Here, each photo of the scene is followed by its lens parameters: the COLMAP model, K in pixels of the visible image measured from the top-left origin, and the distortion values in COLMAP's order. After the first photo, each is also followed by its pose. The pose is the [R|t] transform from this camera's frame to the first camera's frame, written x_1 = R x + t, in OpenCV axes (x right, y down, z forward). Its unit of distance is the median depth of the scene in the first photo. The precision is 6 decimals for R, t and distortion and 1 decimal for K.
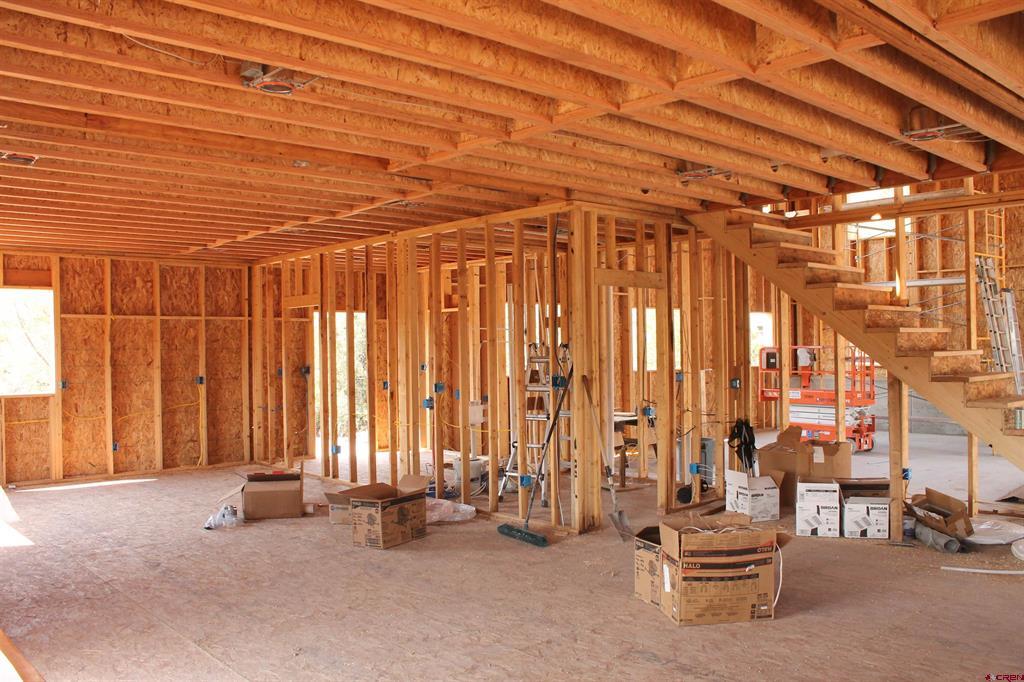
lens RADIAL K [[858.0, 0, 503.6], [0, 858.0, 341.4], [0, 0, 1]] dist [-0.169480, 0.146290]
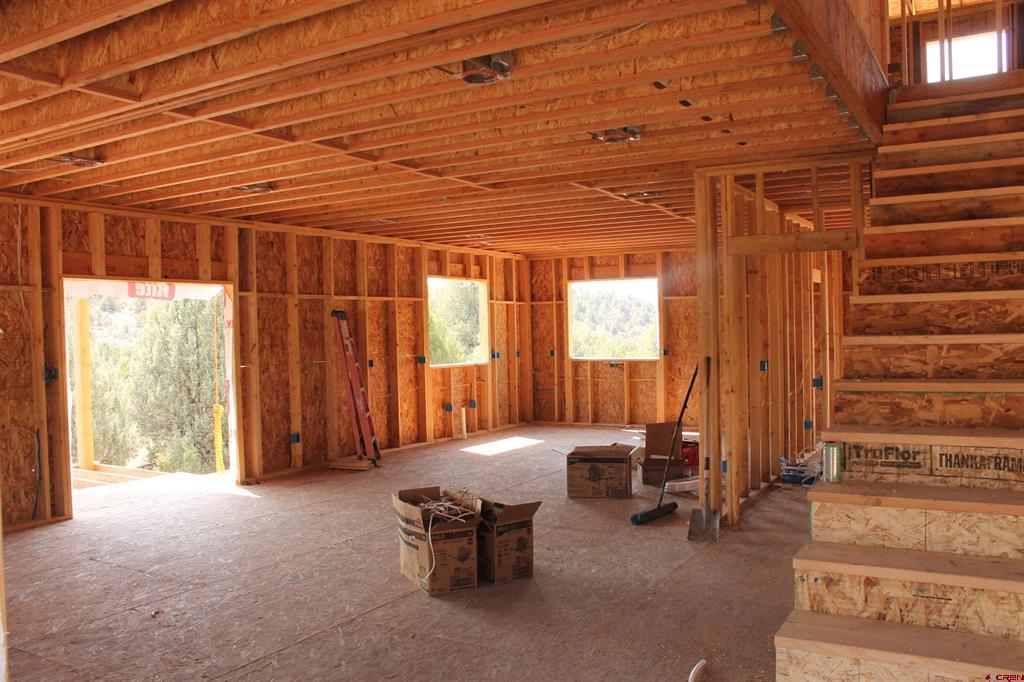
lens RADIAL K [[858.0, 0, 503.6], [0, 858.0, 341.4], [0, 0, 1]] dist [-0.169480, 0.146290]
pose [[0.301840, 0.019098, -0.953167, 1.215230], [0.023033, 0.999361, 0.027317, -0.011564], [0.953080, -0.030199, 0.301207, 0.695041]]
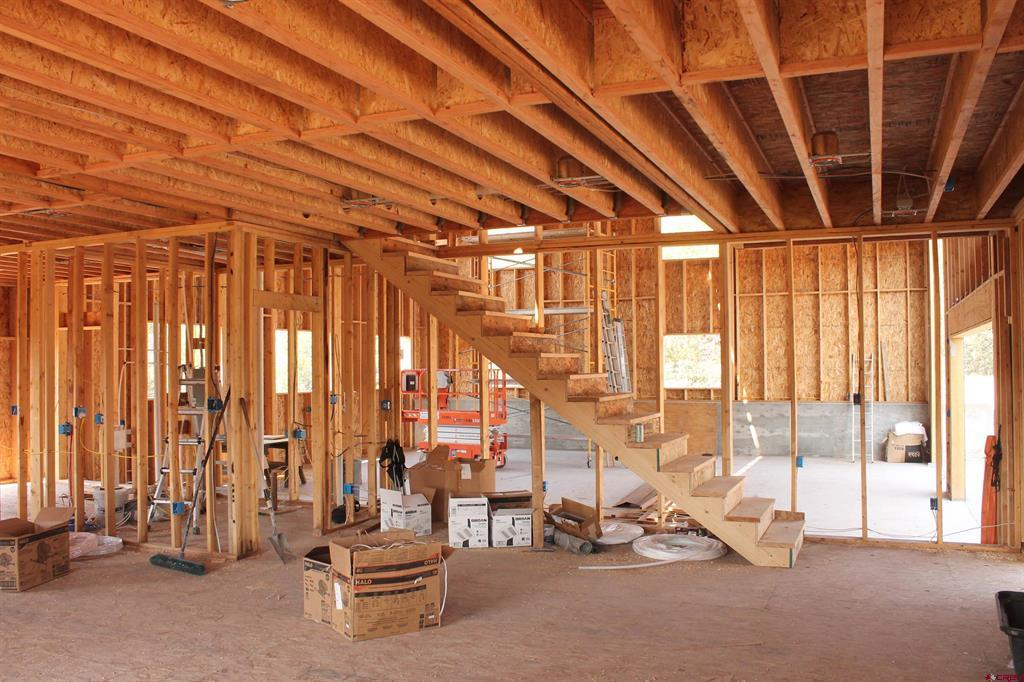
lens RADIAL K [[858.0, 0, 503.6], [0, 858.0, 341.4], [0, 0, 1]] dist [-0.169480, 0.146290]
pose [[0.910516, 0.016296, 0.413153, -0.035922], [-0.005579, 0.999616, -0.027133, -0.000881], [-0.413437, 0.022400, 0.910257, -0.012917]]
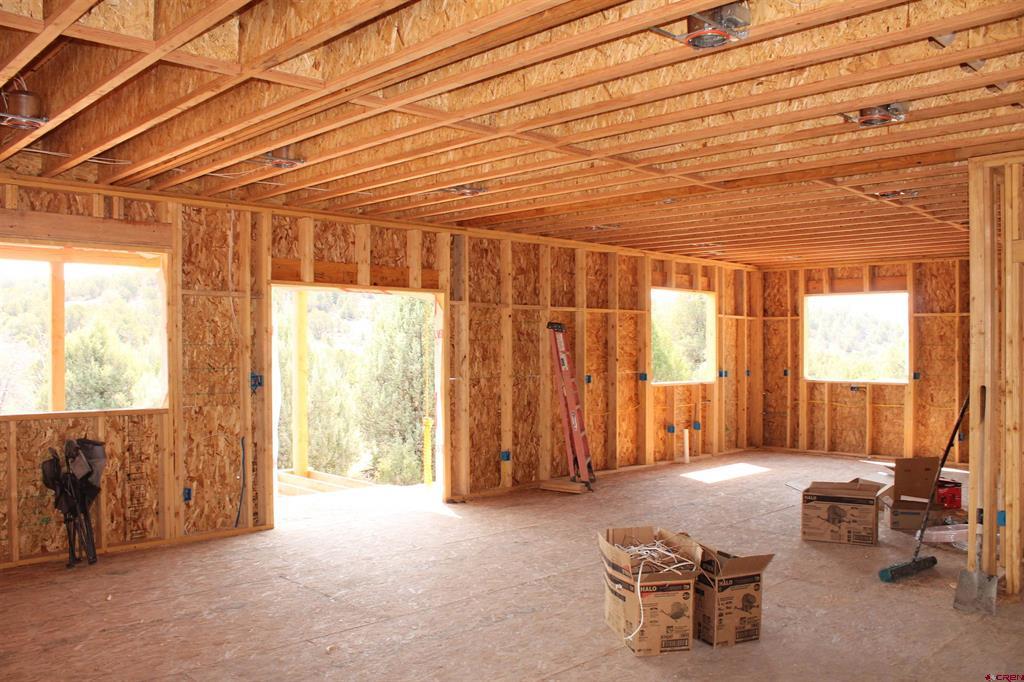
lens RADIAL K [[858.0, 0, 503.6], [0, 858.0, 341.4], [0, 0, 1]] dist [-0.169480, 0.146290]
pose [[0.043924, 0.007990, -0.999003, 1.089114], [0.004268, 0.999957, 0.008185, -0.012092], [0.999026, -0.004623, 0.043888, 0.731968]]
